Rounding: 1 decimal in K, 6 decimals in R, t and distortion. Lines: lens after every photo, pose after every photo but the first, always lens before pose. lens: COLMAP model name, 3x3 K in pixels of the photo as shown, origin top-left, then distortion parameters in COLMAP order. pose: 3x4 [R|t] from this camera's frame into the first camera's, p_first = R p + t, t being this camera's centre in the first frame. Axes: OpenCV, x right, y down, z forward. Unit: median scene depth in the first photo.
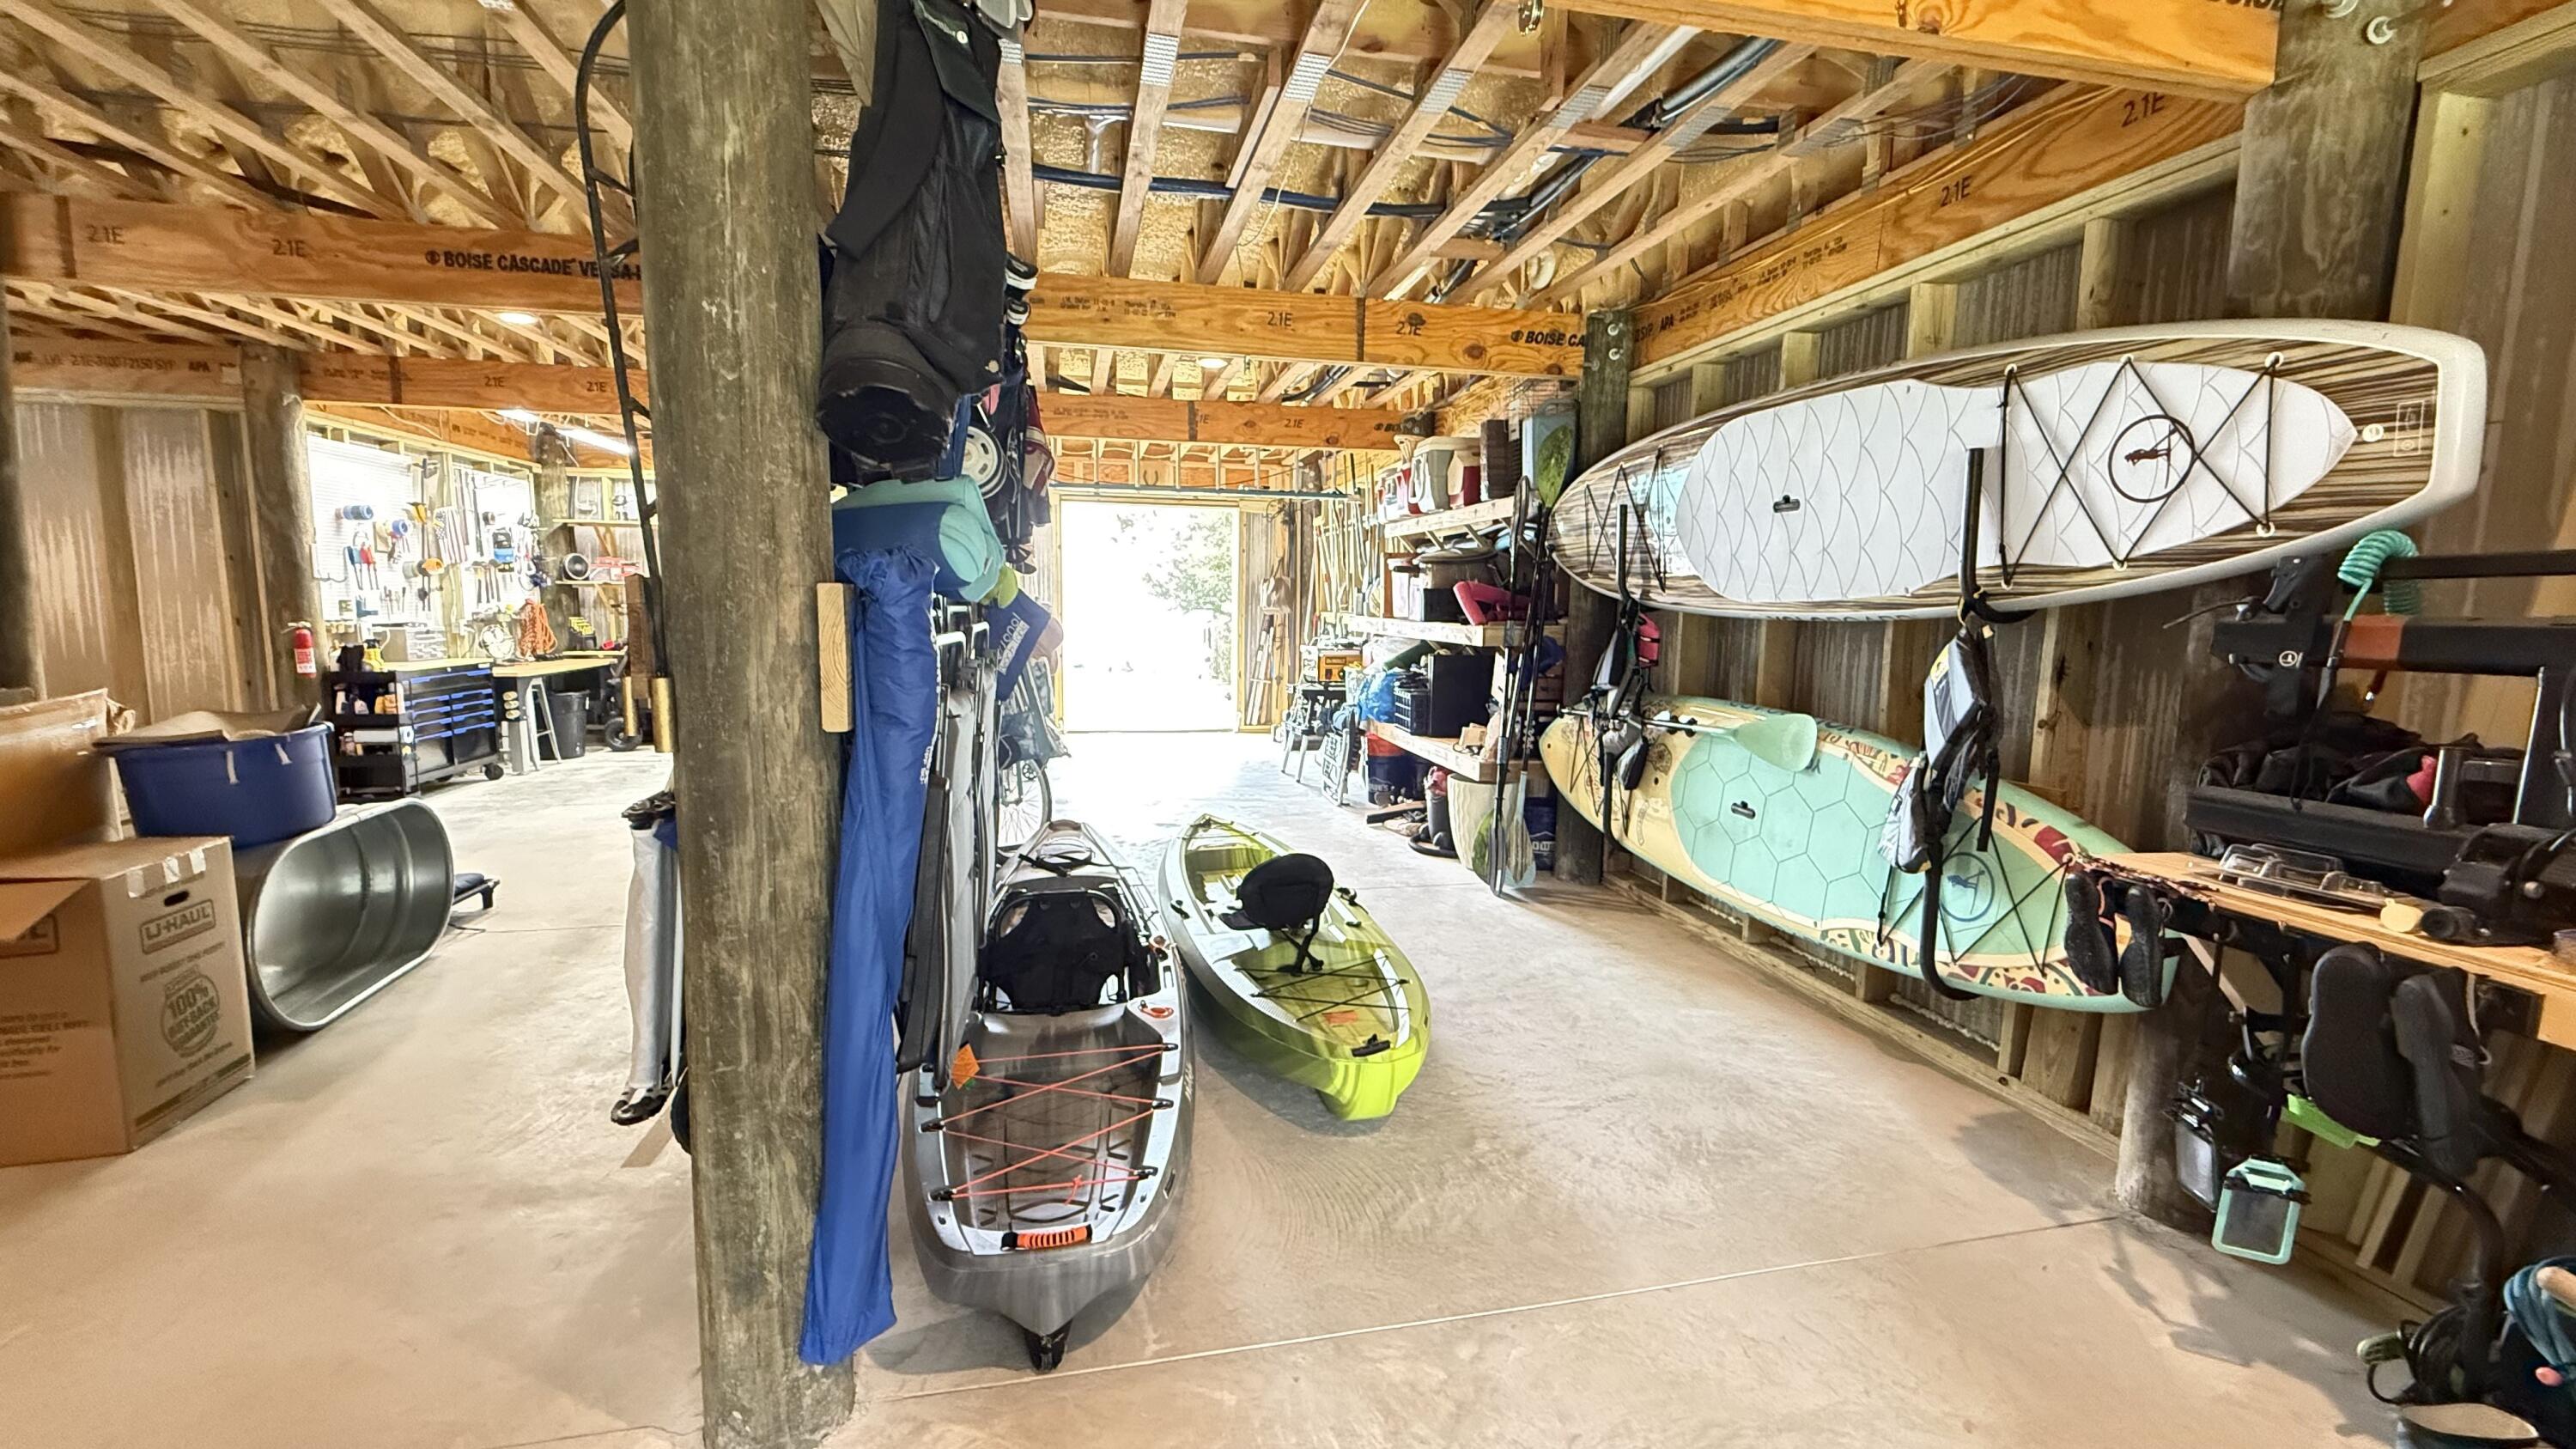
lens RADIAL K [[1030.1, 0, 1288.0], [0, 1030.1, 724.5], [0, 0, 1]] dist [-0.001224, 0.000023]
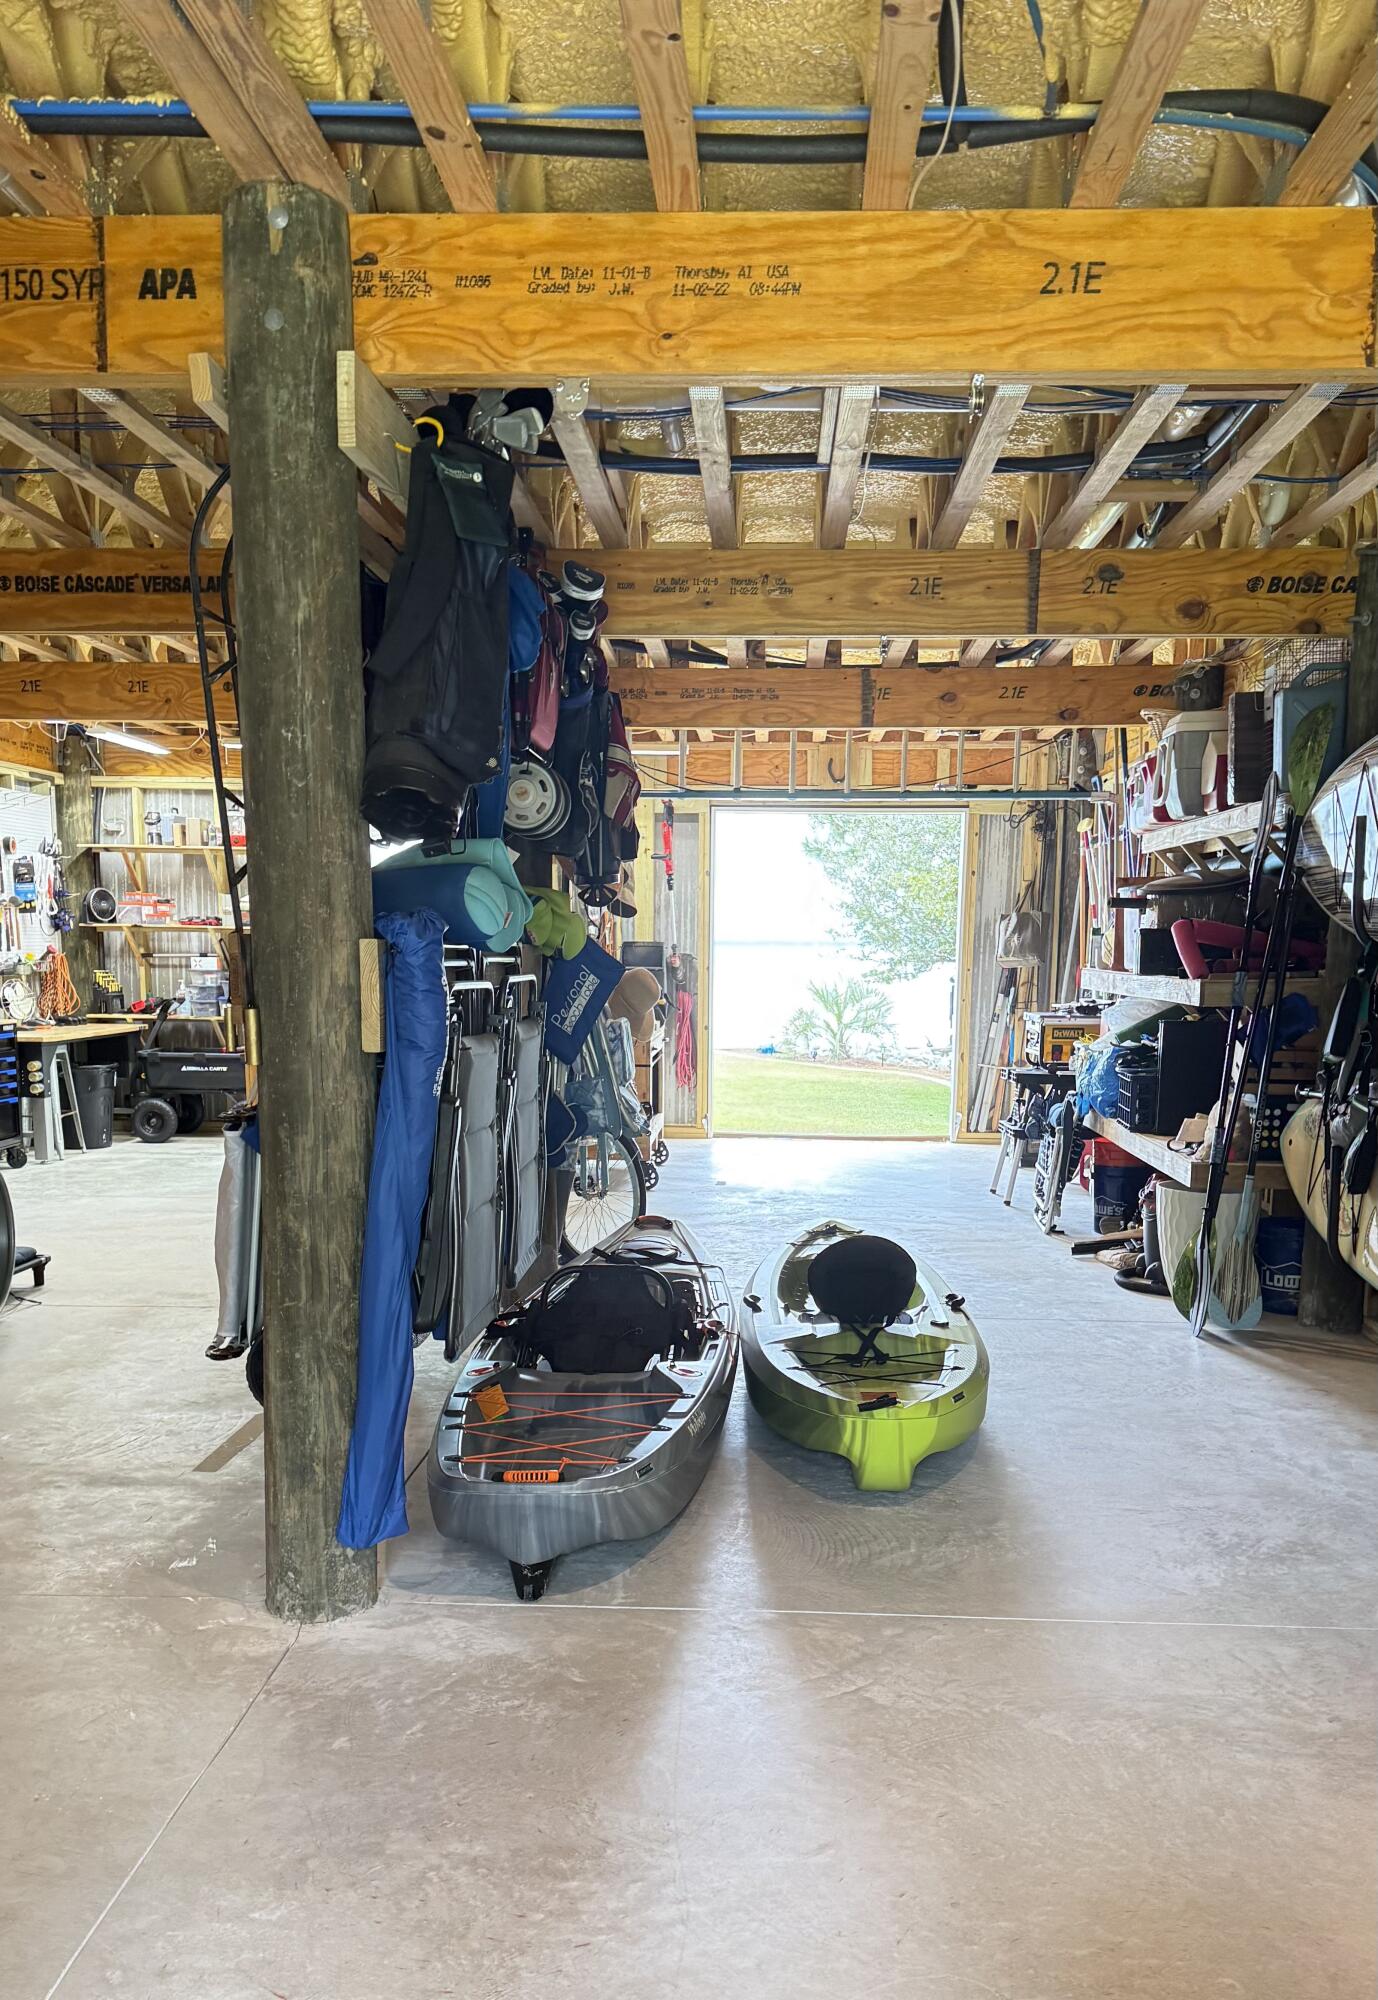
lens RADIAL K [[1662.3, 0, 696.0], [0, 1662.3, 1206.0], [0, 0, 1]] dist [0.185887, -0.392418]
pose [[0.968195, 0.033960, -0.247883, 0.215011], [-0.025521, 0.998983, 0.037176, 0.048499], [0.248893, -0.029667, 0.968077, -0.419553]]
